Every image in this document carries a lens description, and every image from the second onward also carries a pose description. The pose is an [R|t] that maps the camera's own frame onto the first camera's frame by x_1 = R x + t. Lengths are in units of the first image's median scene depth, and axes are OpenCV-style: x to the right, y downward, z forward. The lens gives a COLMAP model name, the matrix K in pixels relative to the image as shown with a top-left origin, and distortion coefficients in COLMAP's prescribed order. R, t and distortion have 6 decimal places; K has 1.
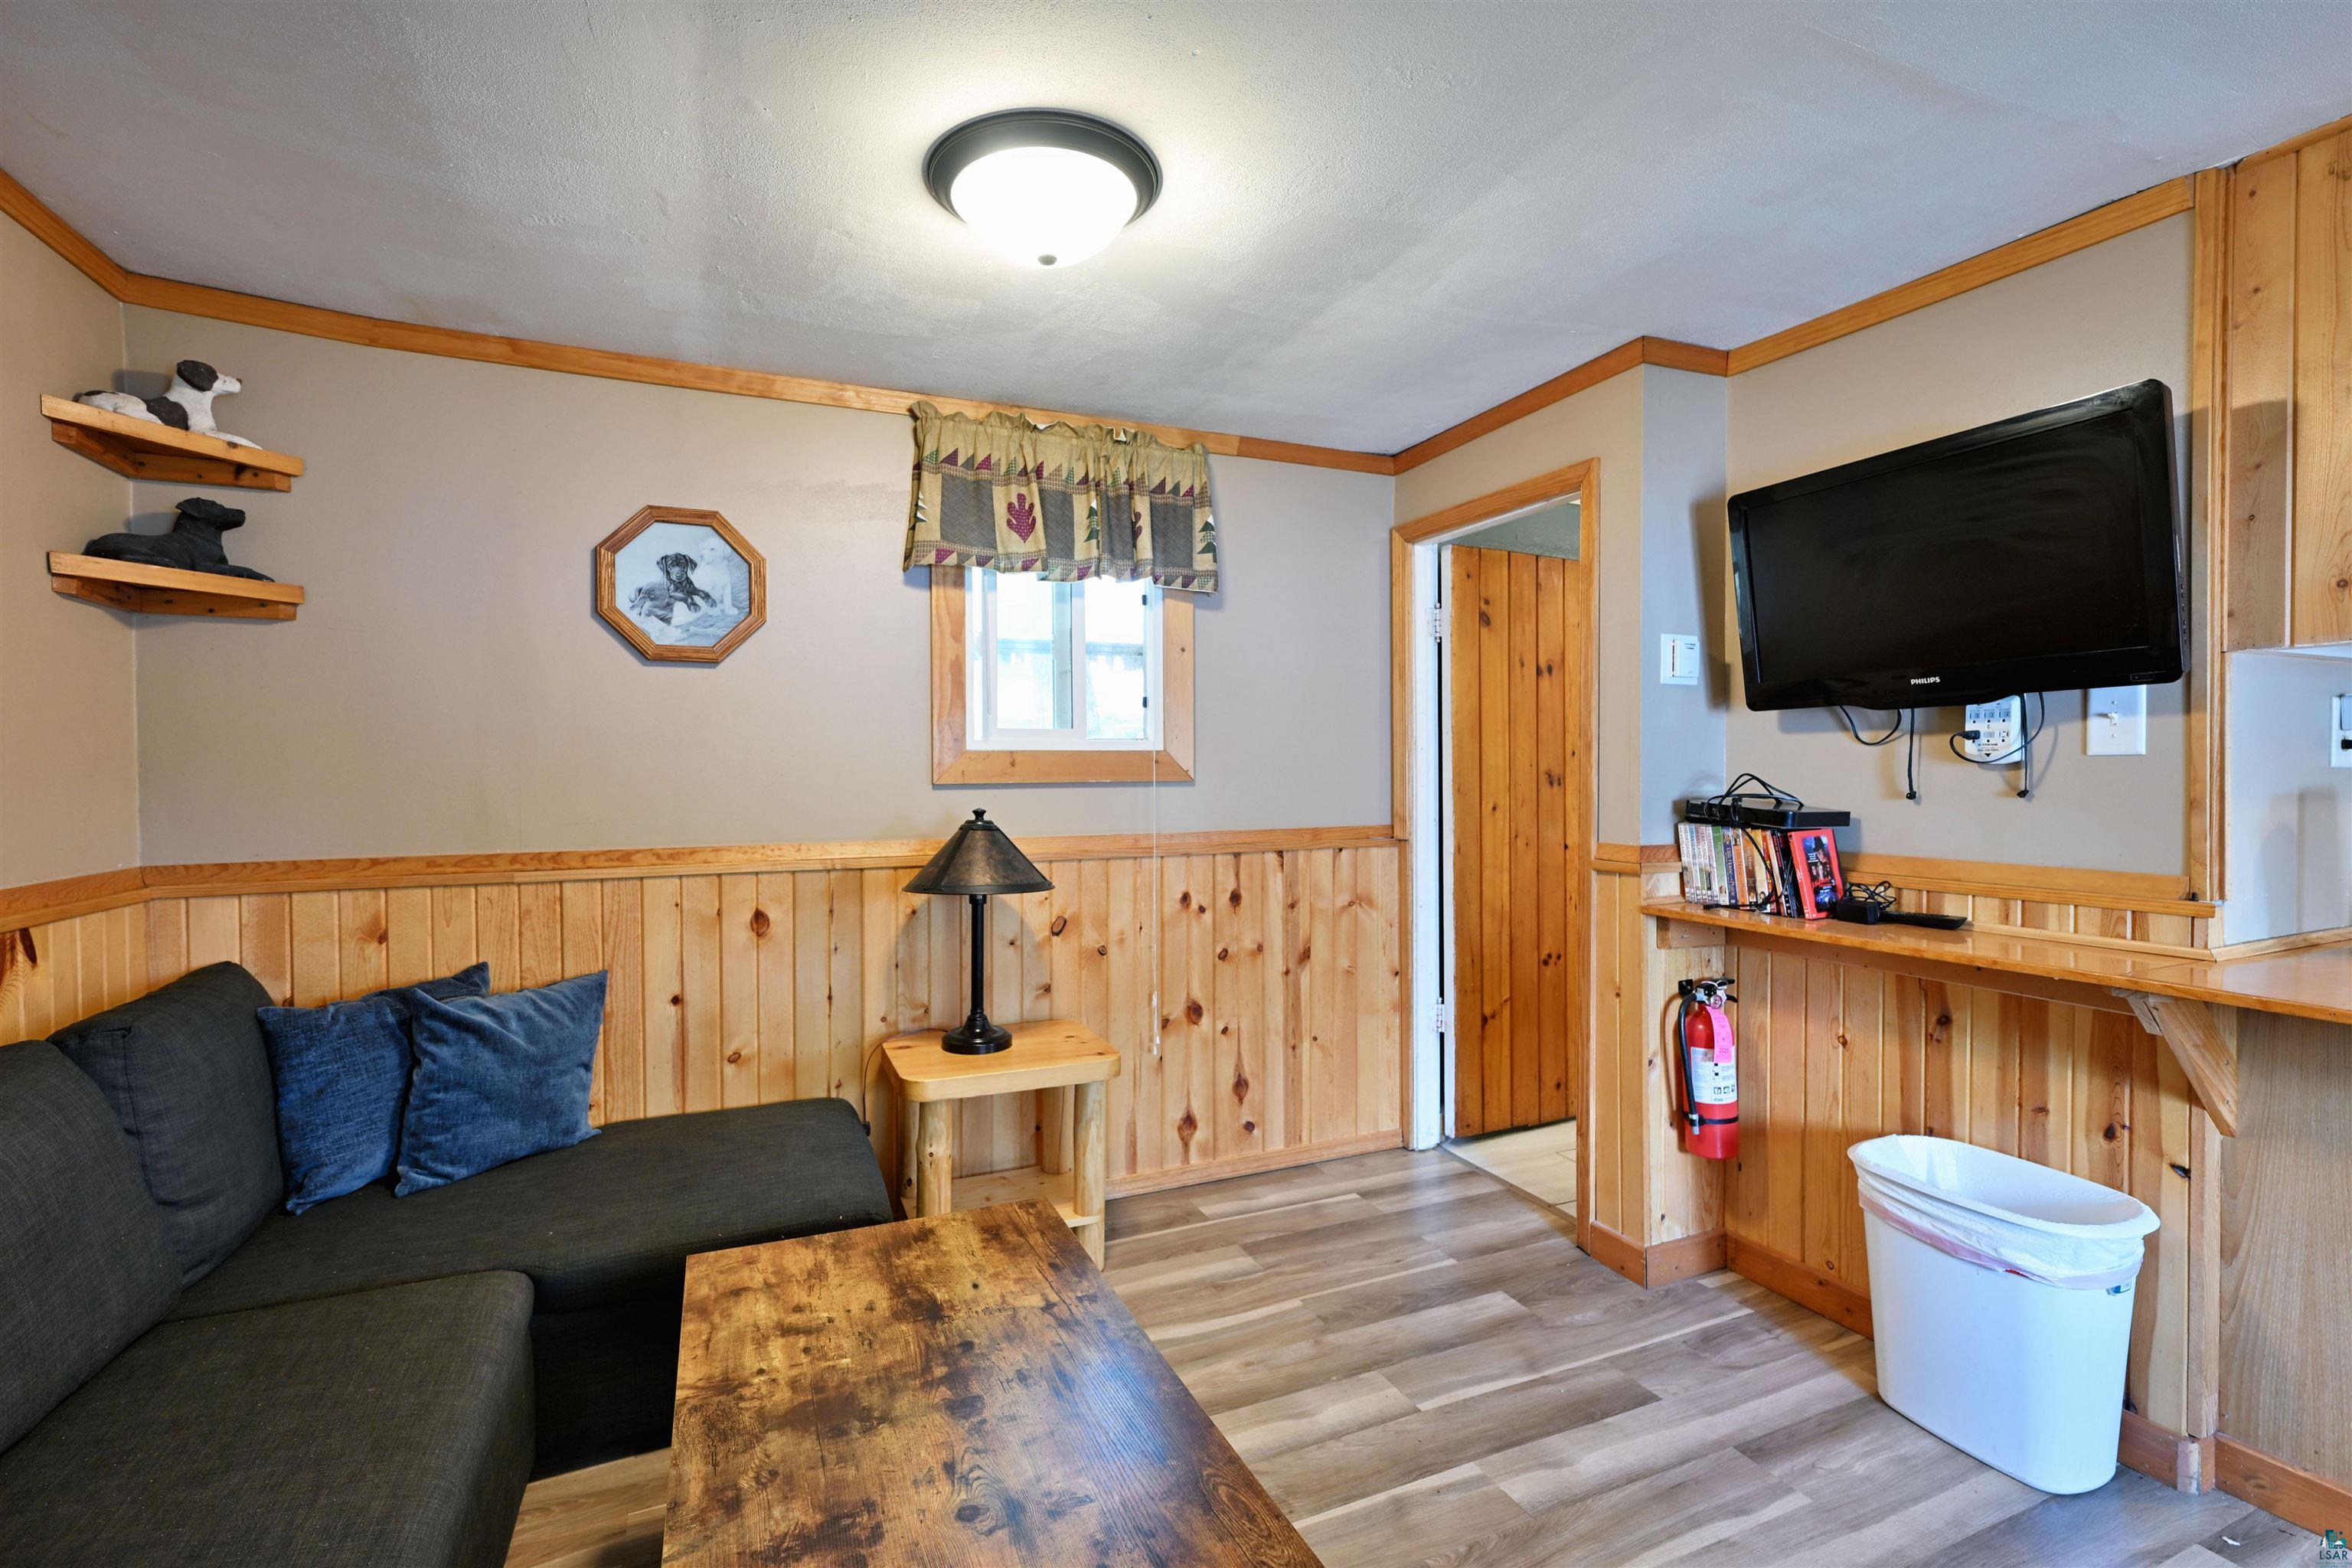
lens RADIAL K [[1043.2, 0, 1171.0], [0, 1043.2, 782.1], [0, 0, 1]] dist [0.005180, 0.000402]
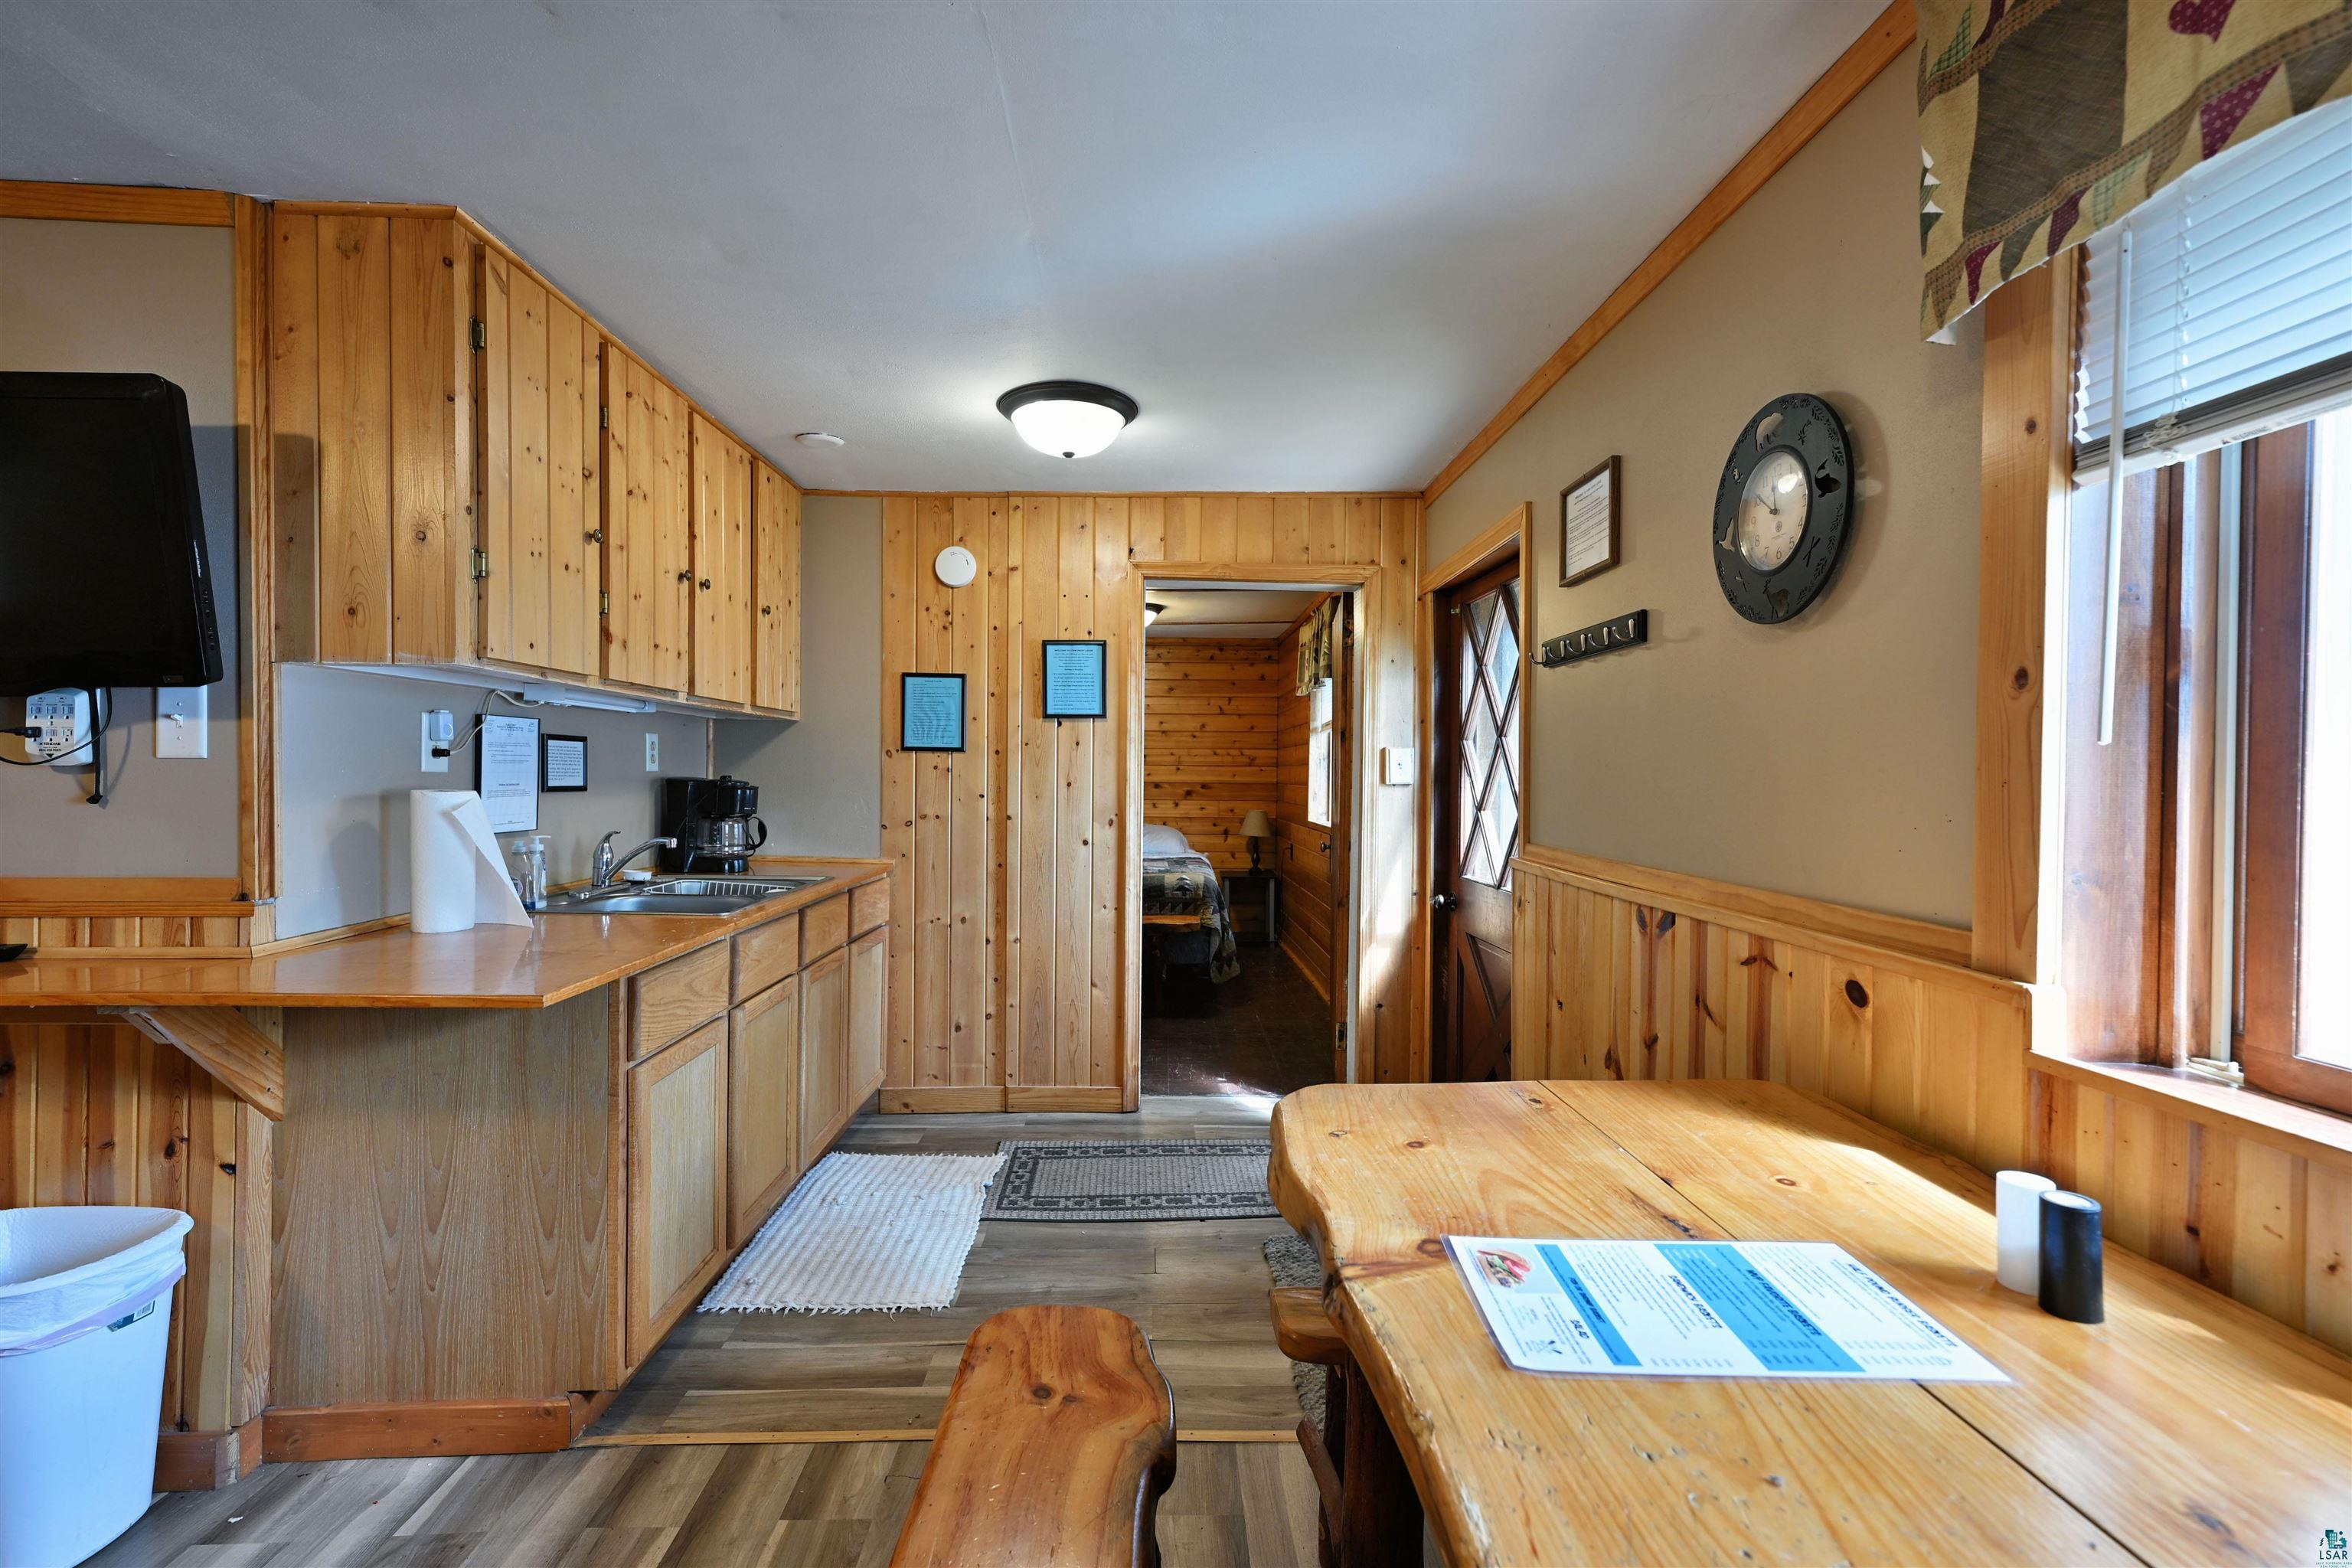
lens RADIAL K [[1043.2, 0, 1166.8], [0, 1043.2, 773.6], [0, 0, 1]] dist [0.005180, 0.000402]
pose [[0.383911, 0.004980, 0.923356, 0.348886], [0.003326, 0.999972, -0.006776, -0.001879], [-0.923364, 0.005672, 0.383884, -0.215217]]
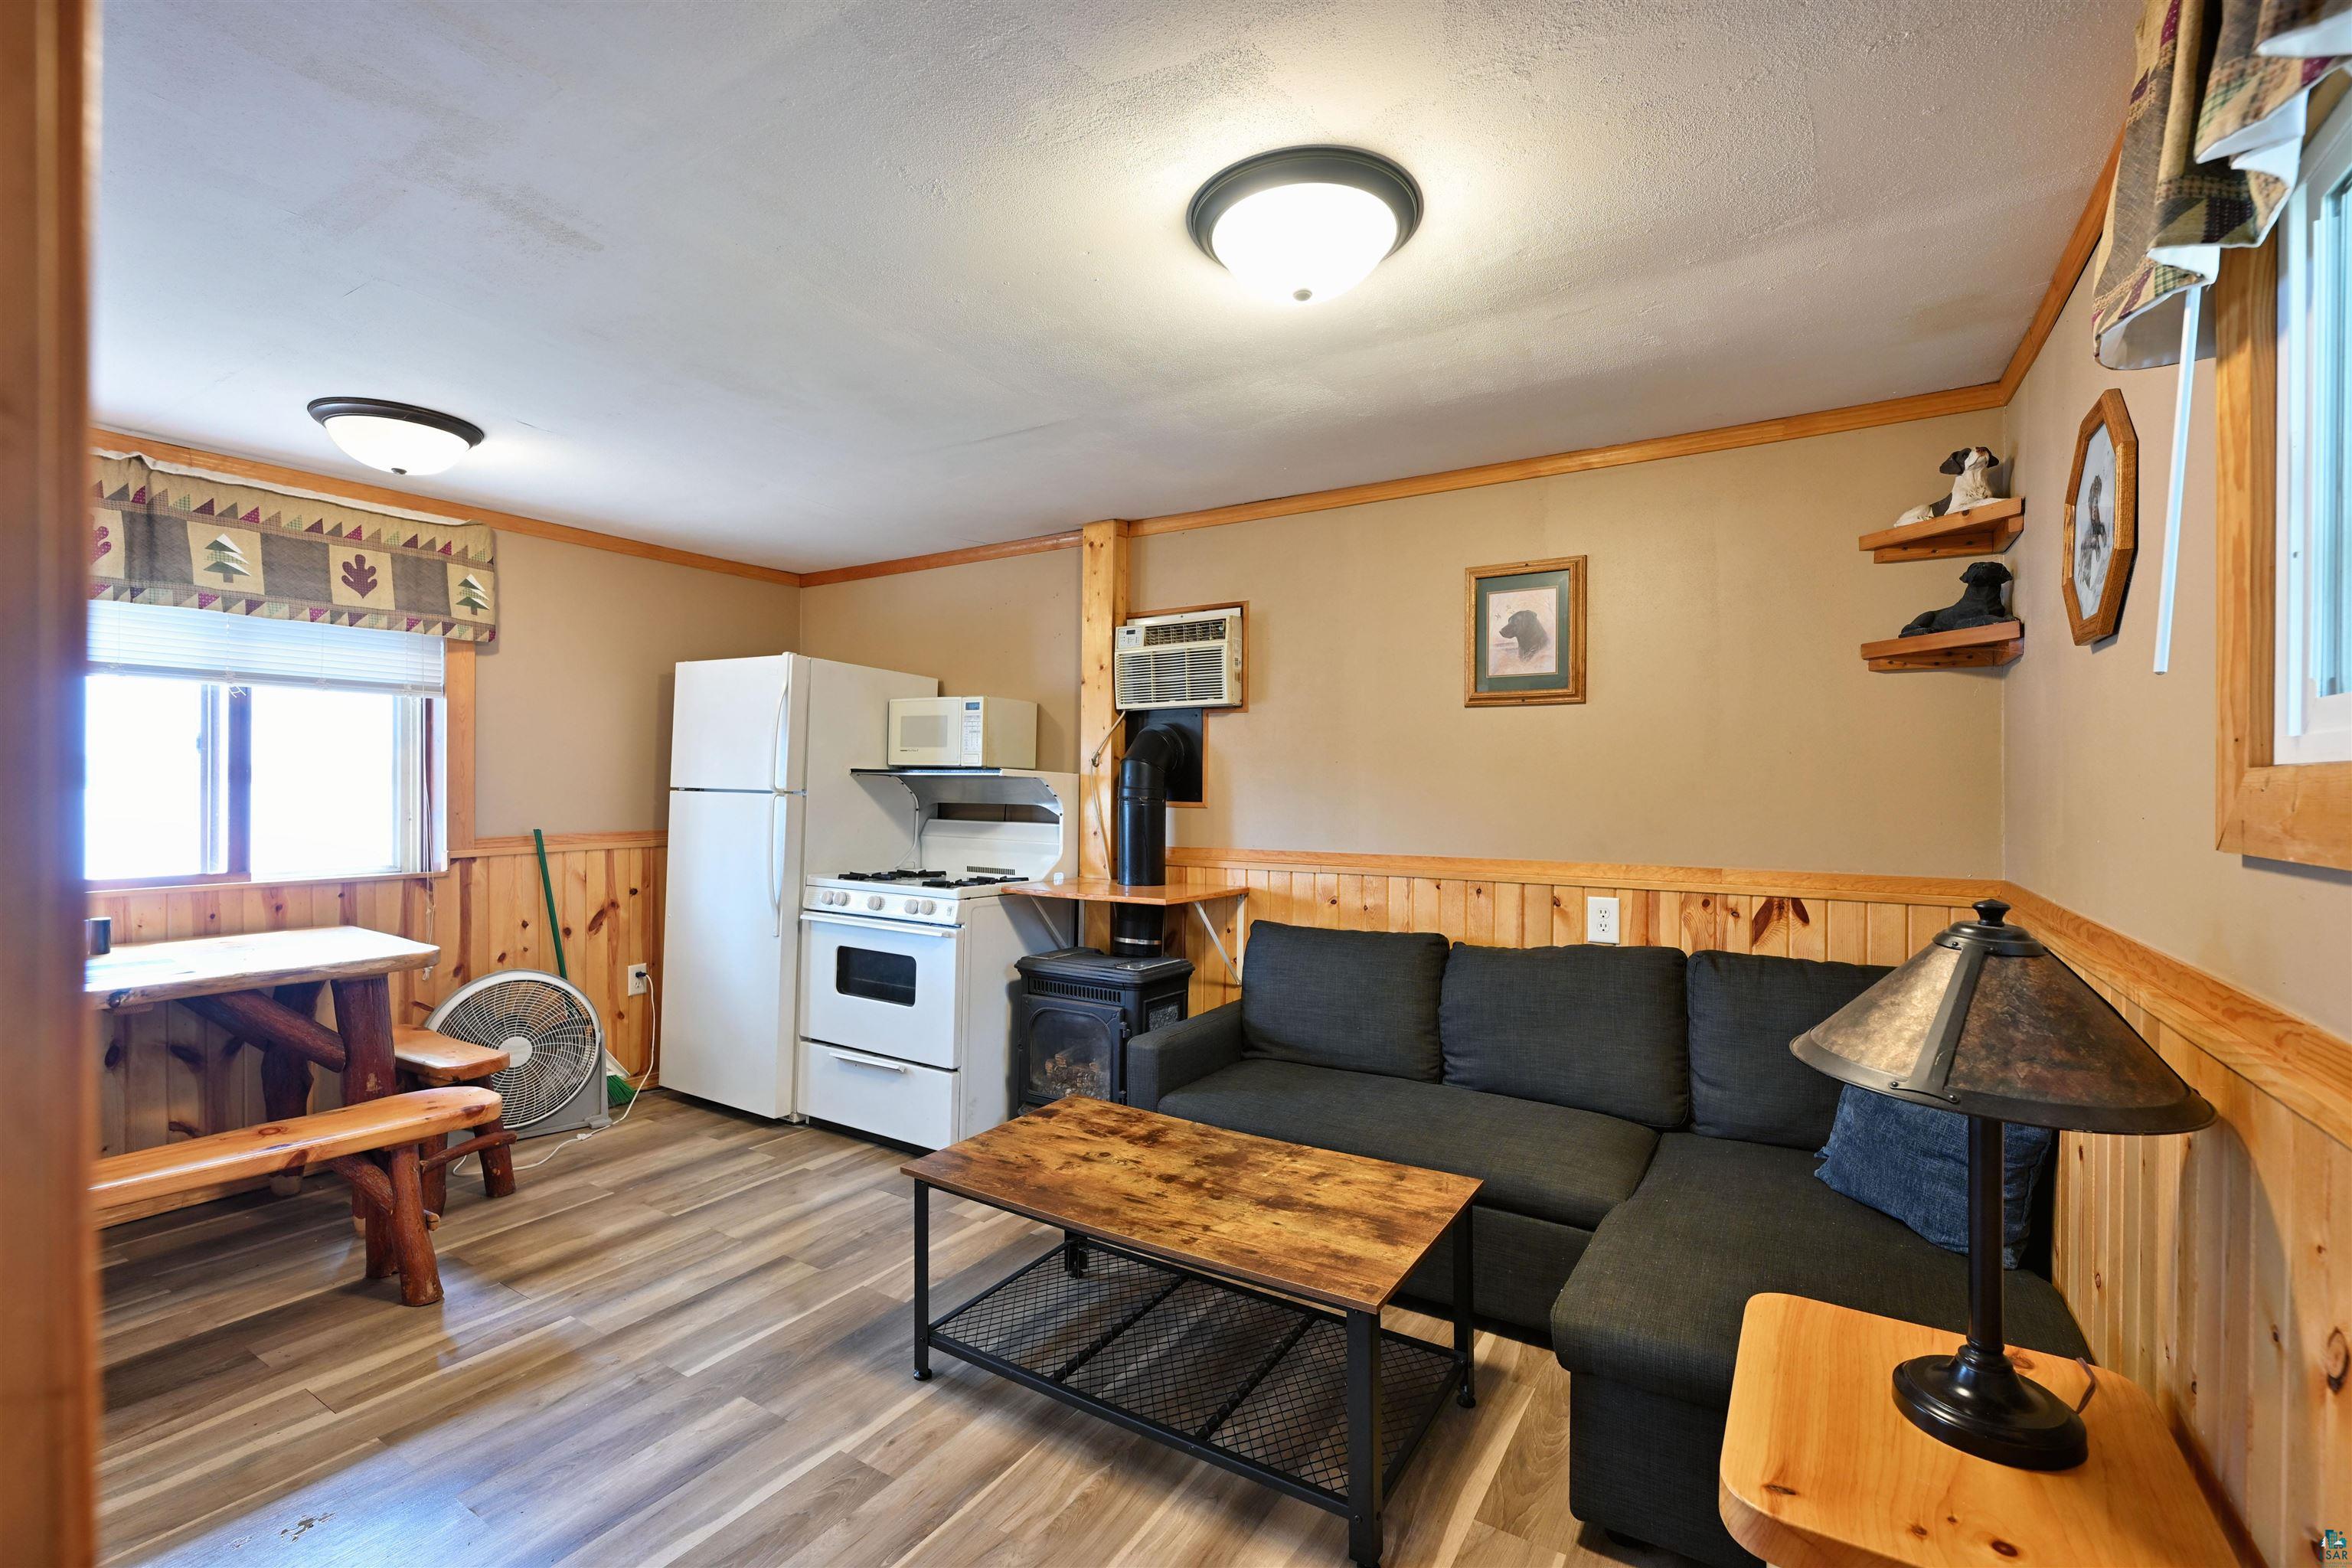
lens RADIAL K [[1043.2, 0, 1162.1], [0, 1043.2, 781.8], [0, 0, 1]] dist [0.005180, 0.000402]
pose [[-0.830365, -0.000700, -0.557219, 0.501570], [-0.009179, 0.999881, 0.012422, -0.040496], [0.557144, 0.015429, -0.830273, 1.599216]]
